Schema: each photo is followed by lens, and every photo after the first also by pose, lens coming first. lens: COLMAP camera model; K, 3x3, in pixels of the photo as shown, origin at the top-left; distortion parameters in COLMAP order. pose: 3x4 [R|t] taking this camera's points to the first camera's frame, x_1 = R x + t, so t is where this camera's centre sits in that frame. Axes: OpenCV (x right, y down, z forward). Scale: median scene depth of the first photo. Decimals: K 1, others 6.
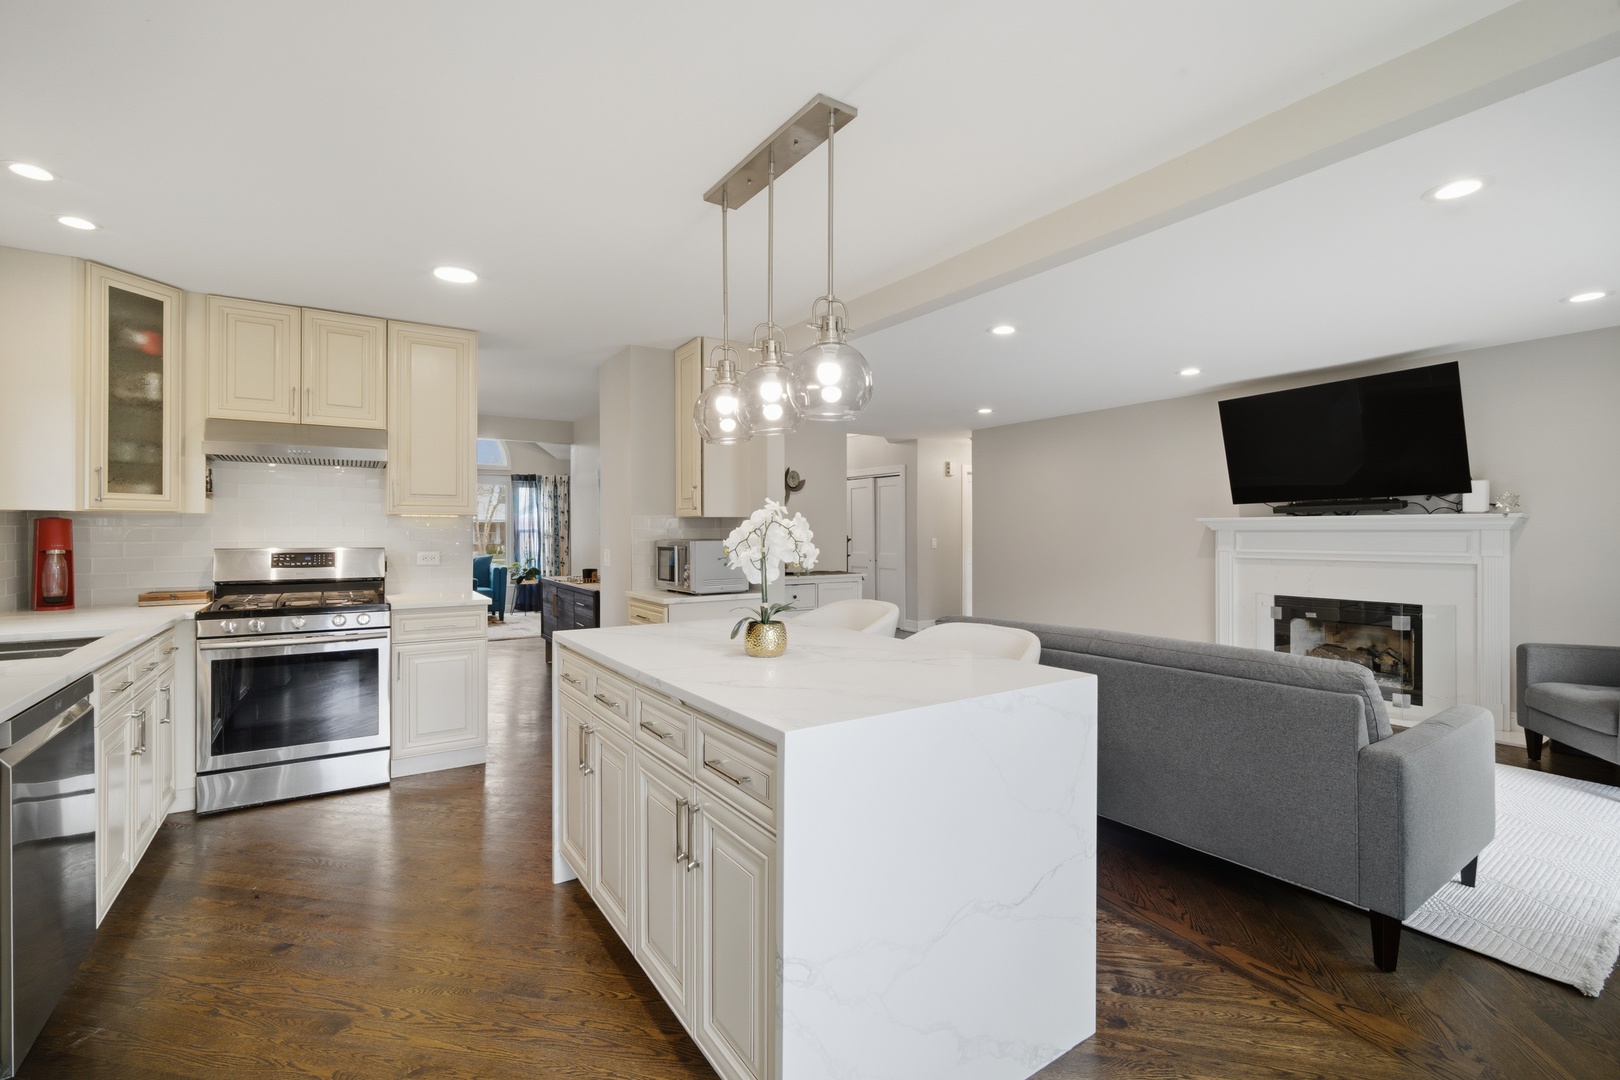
lens RADIAL K [[704.3, 0, 814.4], [0, 704.3, 536.7], [0, 0, 1]] dist [-0.004734, 0.001332]
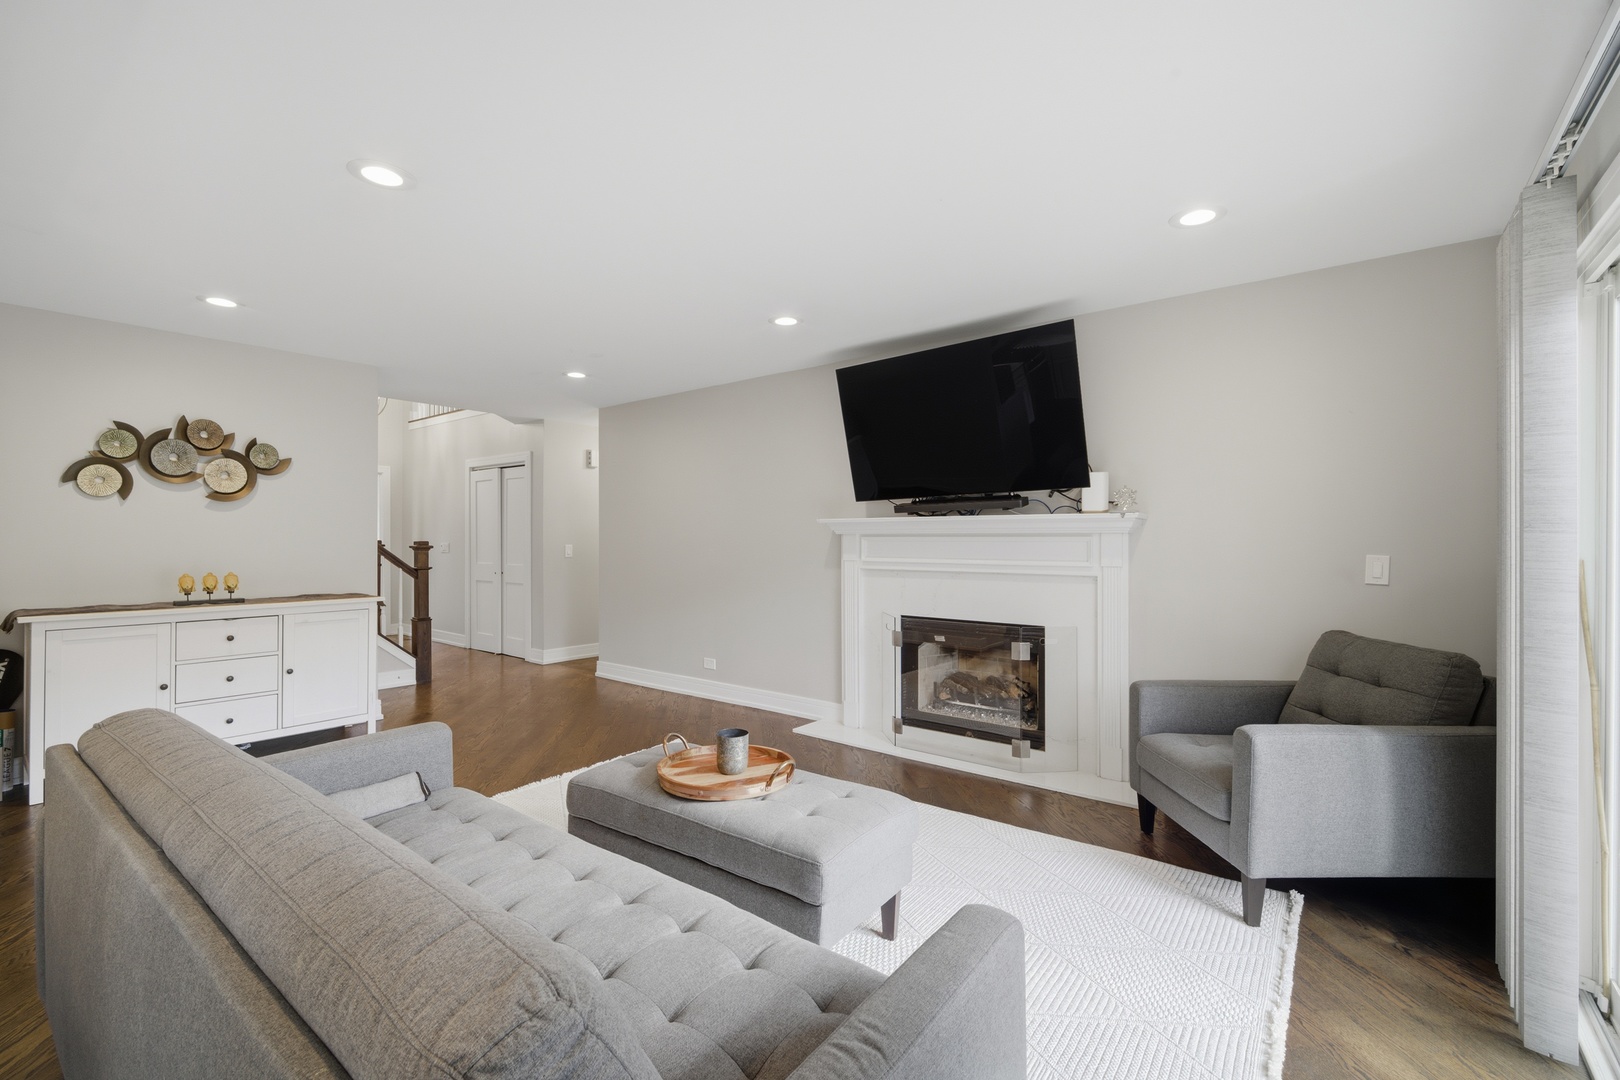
lens RADIAL K [[704.3, 0, 803.0], [0, 704.3, 541.2], [0, 0, 1]] dist [-0.004734, 0.001332]
pose [[0.955371, -0.001069, 0.295407, 0.323668], [0.001638, 0.999997, -0.001679, -0.000134], [-0.295404, 0.002088, 0.955370, 0.277392]]
